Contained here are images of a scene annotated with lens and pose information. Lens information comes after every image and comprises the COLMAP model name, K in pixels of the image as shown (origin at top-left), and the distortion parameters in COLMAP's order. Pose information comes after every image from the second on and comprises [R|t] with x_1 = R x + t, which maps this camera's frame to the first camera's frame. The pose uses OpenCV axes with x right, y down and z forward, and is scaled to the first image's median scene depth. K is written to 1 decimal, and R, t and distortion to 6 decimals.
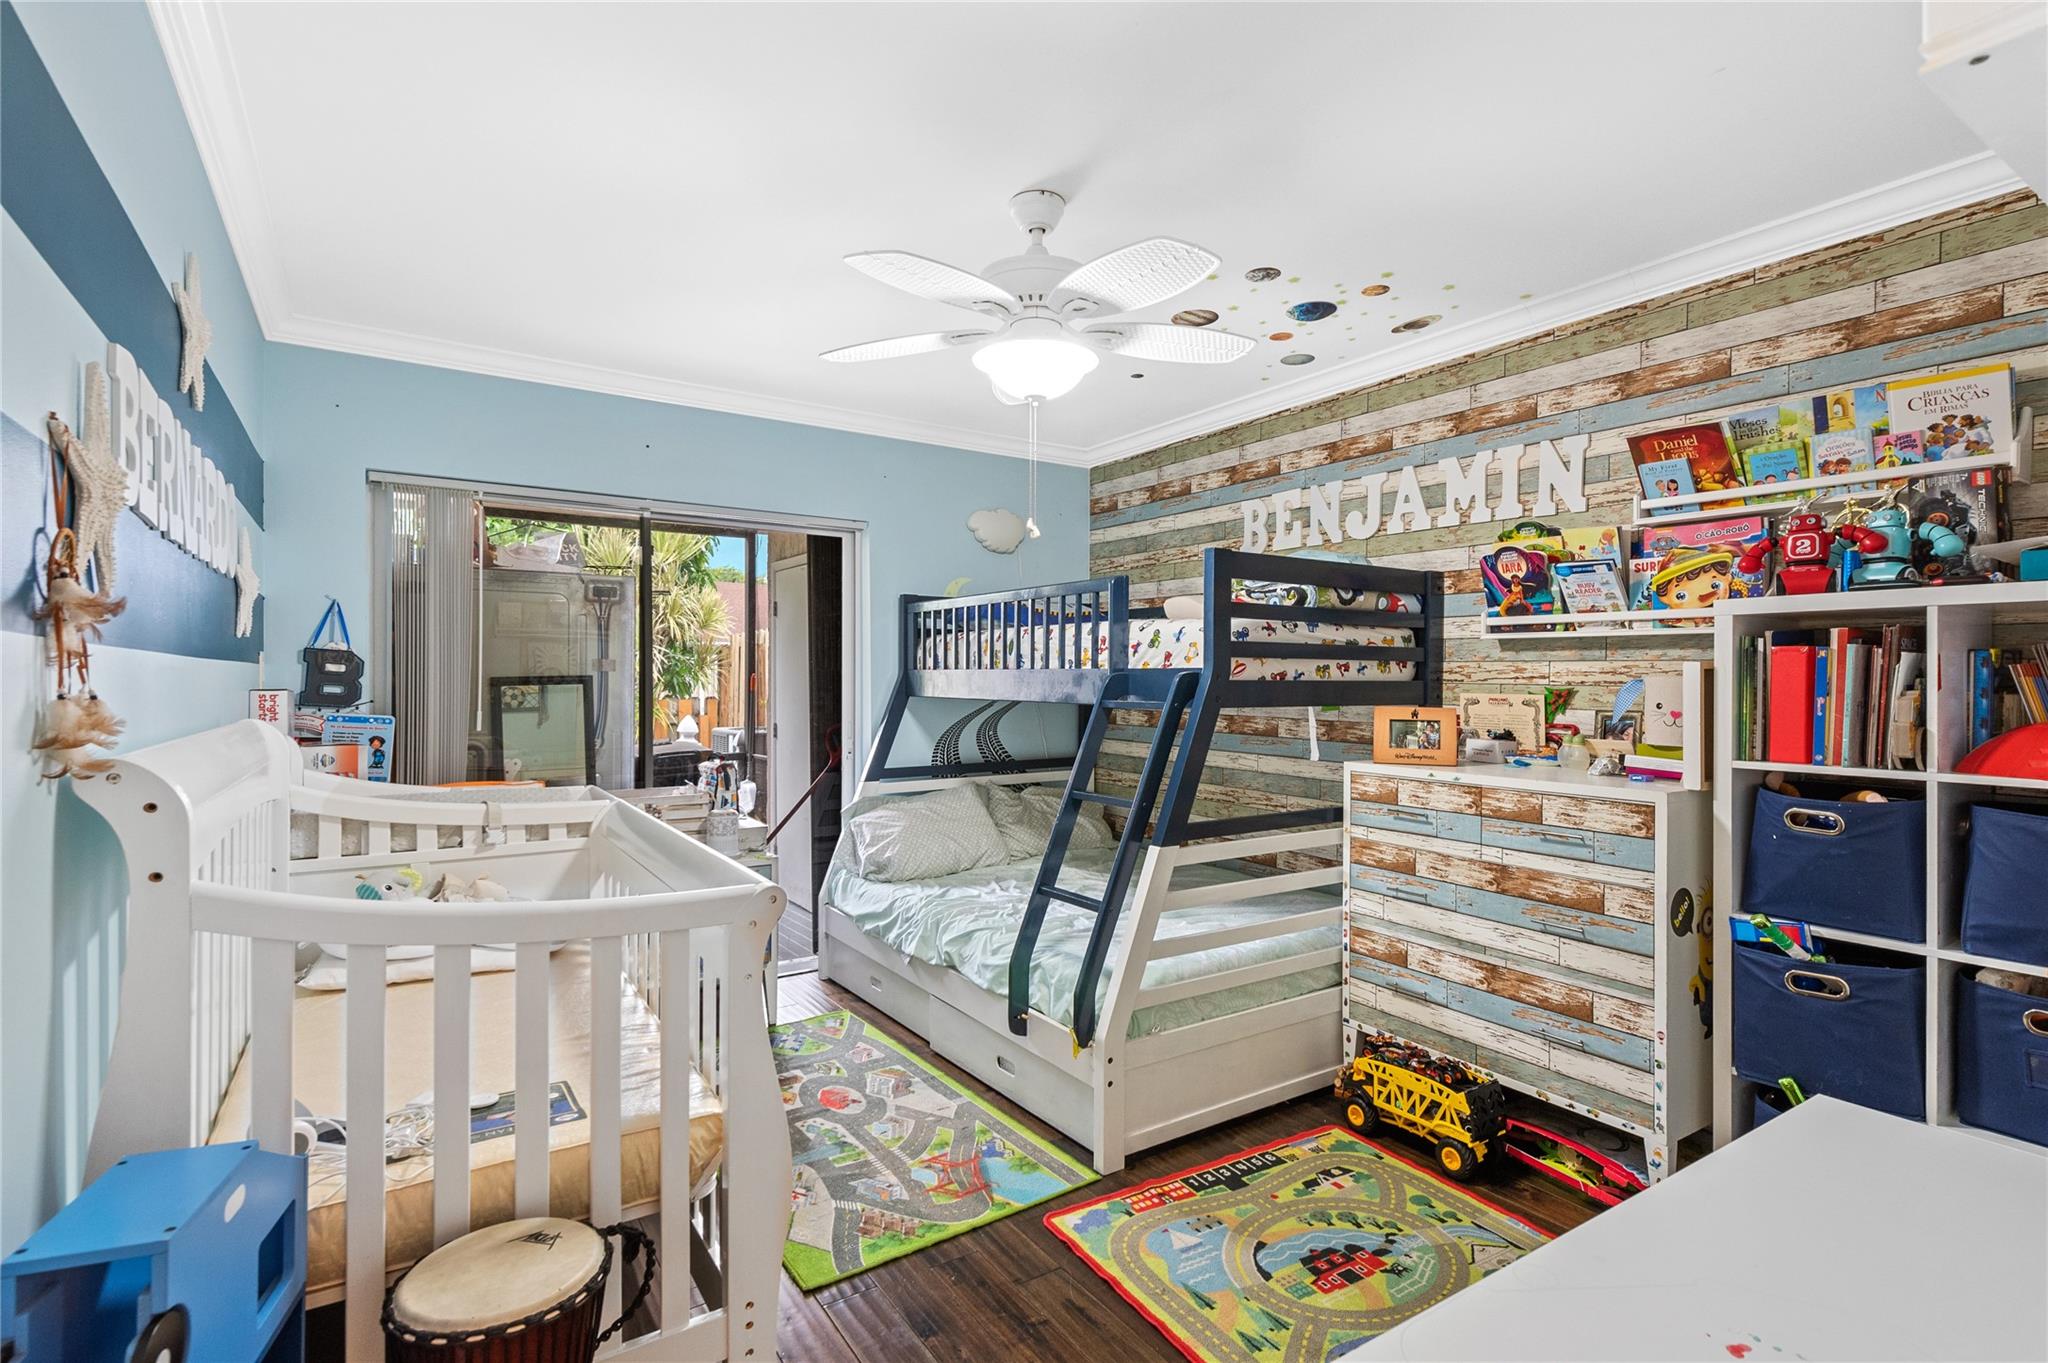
lens RADIAL K [[973.9, 0, 1031.0], [0, 973.9, 677.9], [0, 0, 1]] dist [0.016250, -0.005152]
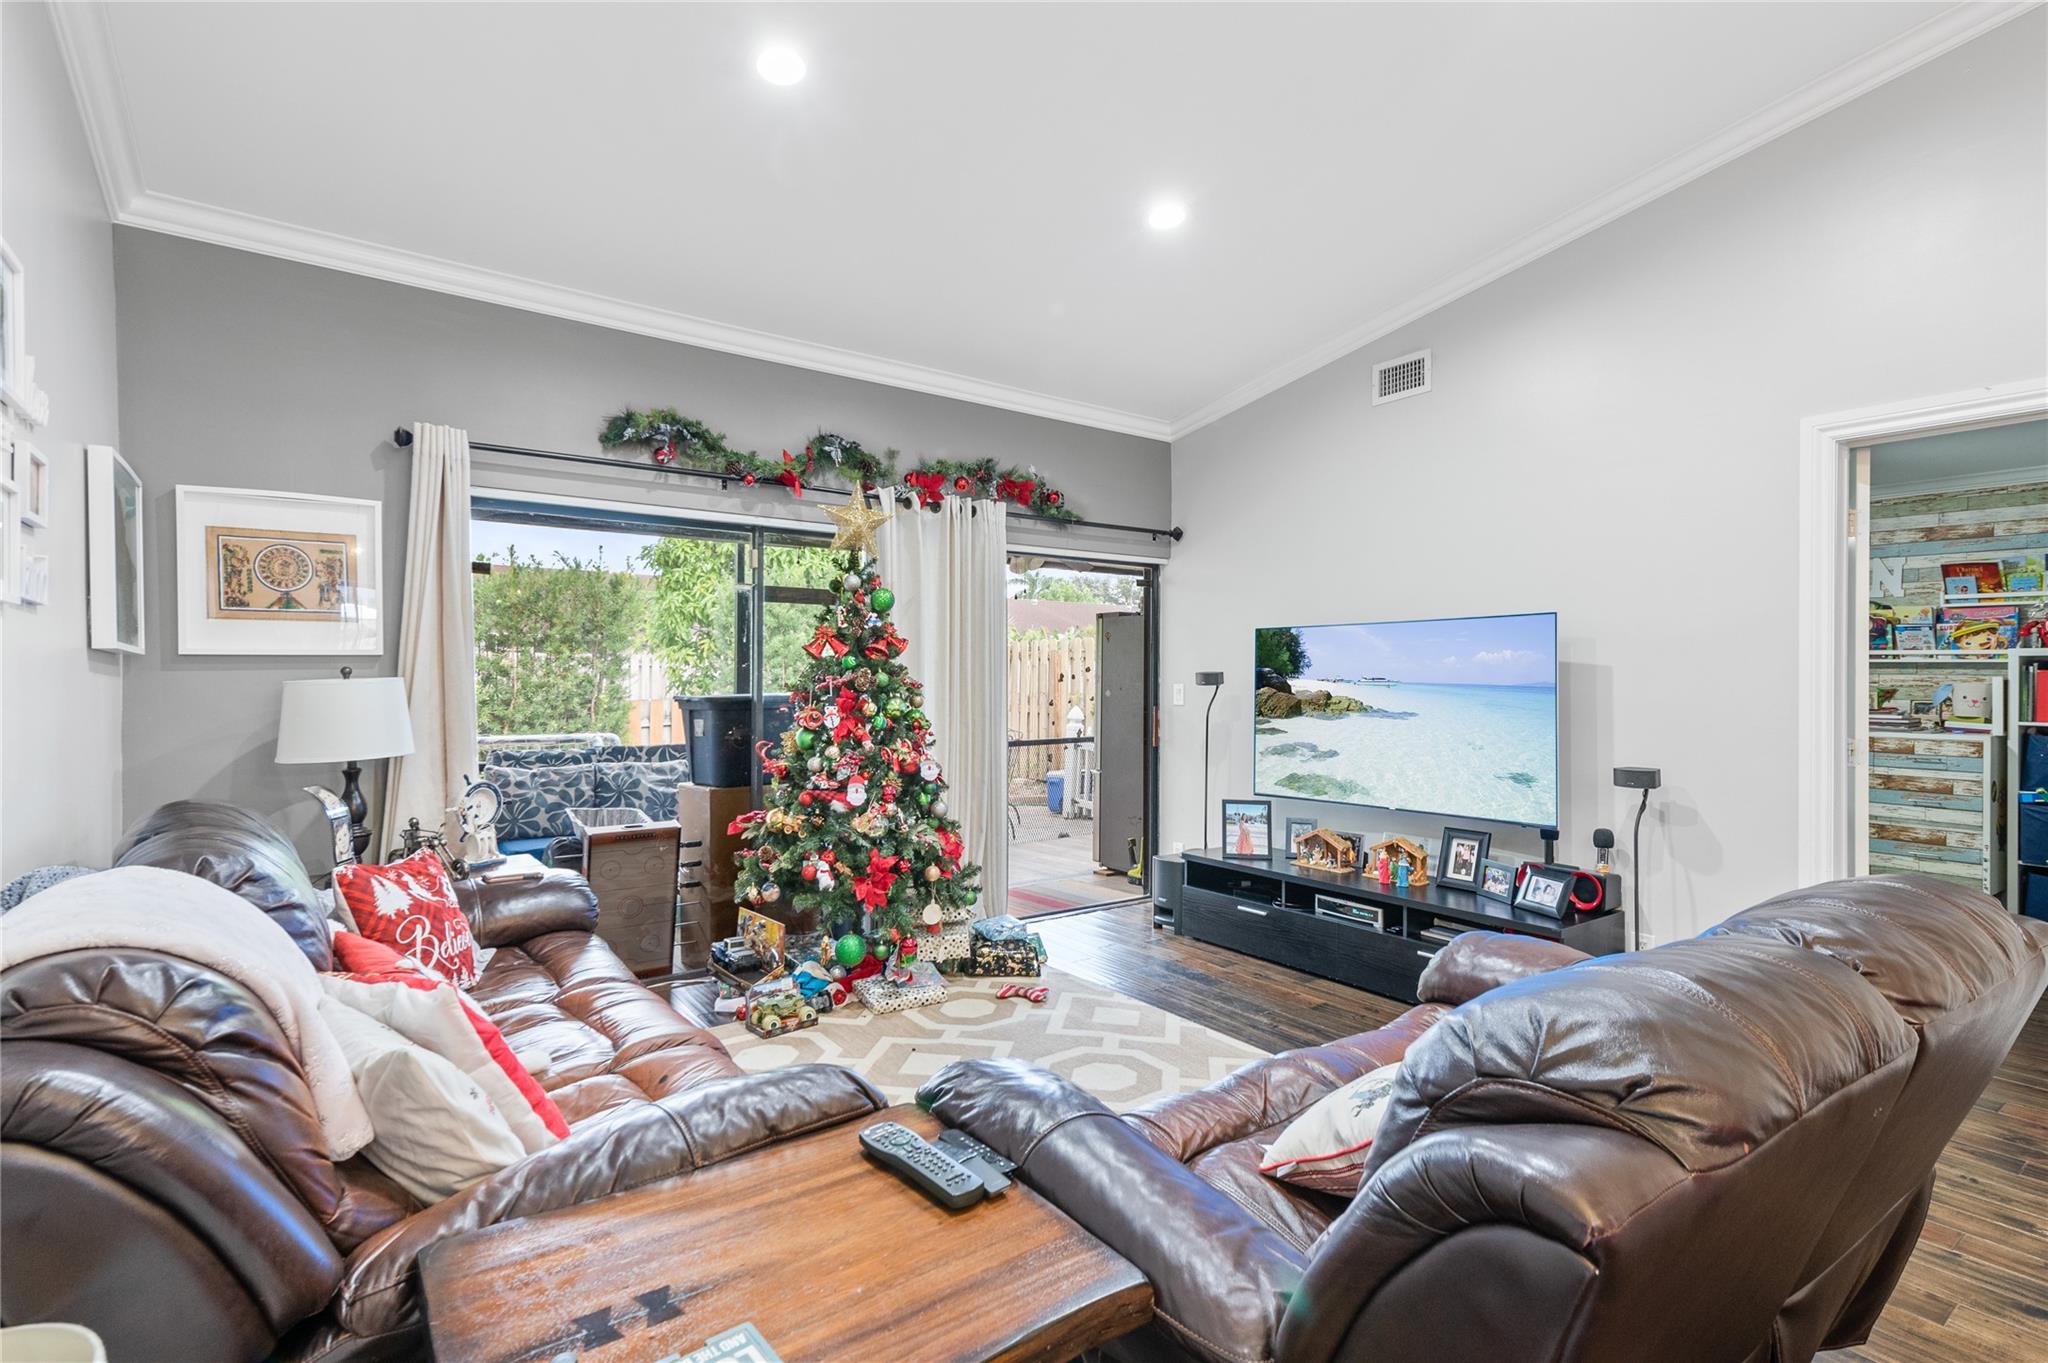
lens RADIAL K [[973.9, 0, 1039.6], [0, 973.9, 675.8], [0, 0, 1]] dist [0.016250, -0.005152]
pose [[0.998602, 0.002945, 0.052770, -1.318264], [-0.002904, 0.999995, -0.000864, -0.008749], [-0.052772, 0.000710, 0.998606, -0.901507]]
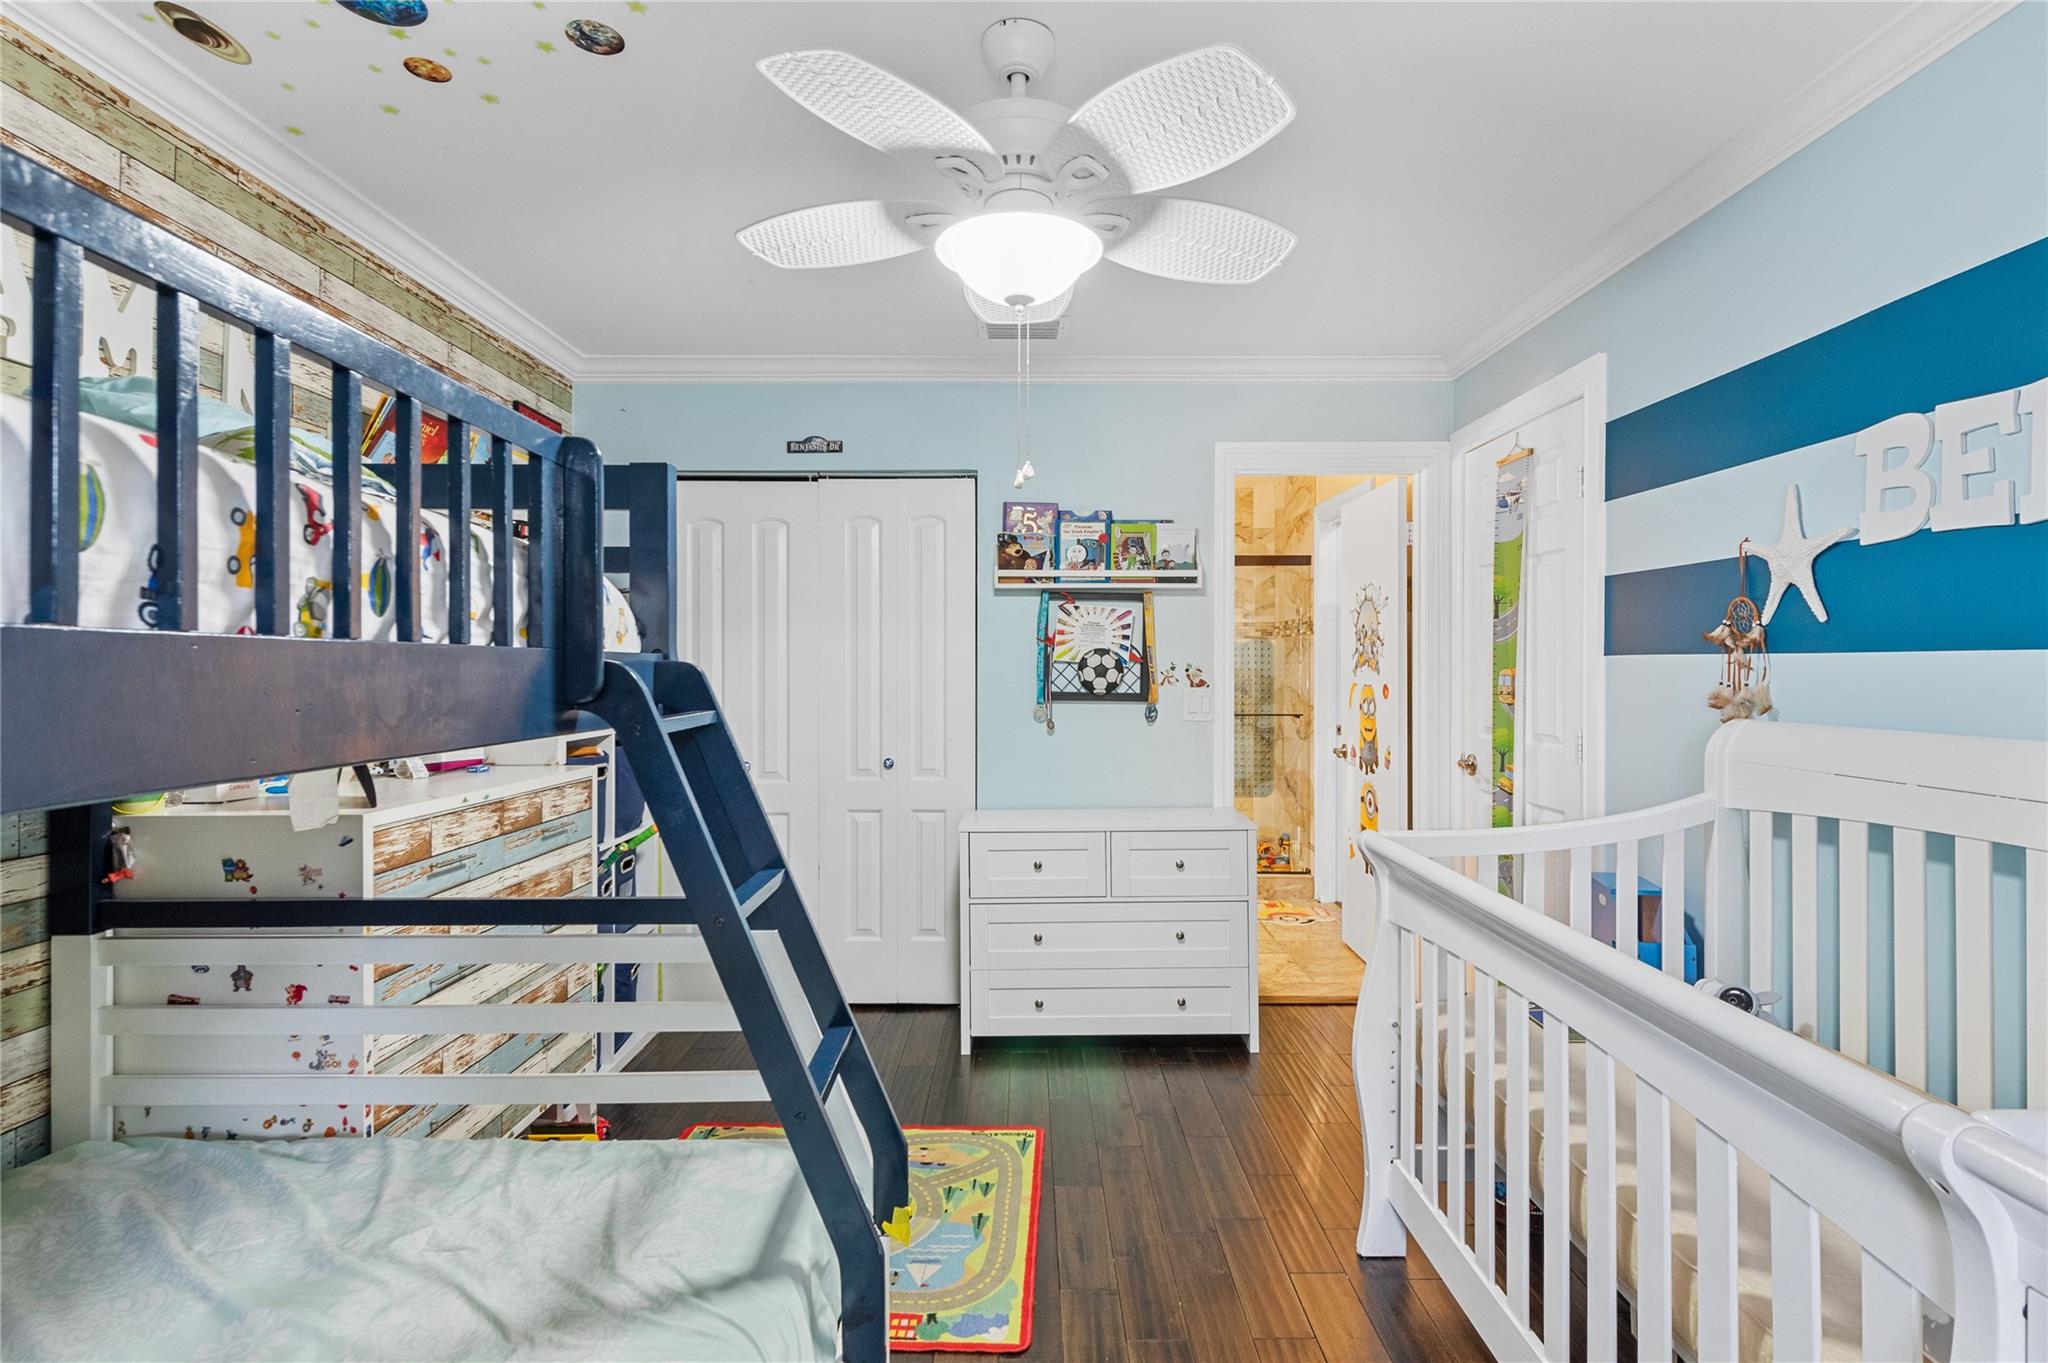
lens RADIAL K [[973.9, 0, 1029.7], [0, 973.9, 676.8], [0, 0, 1]] dist [0.016250, -0.005152]
pose [[-0.837548, -0.004746, 0.546343, -0.361357], [-0.001502, 0.999978, 0.006385, 0.001087], [-0.546362, 0.004528, -0.837537, 1.421960]]
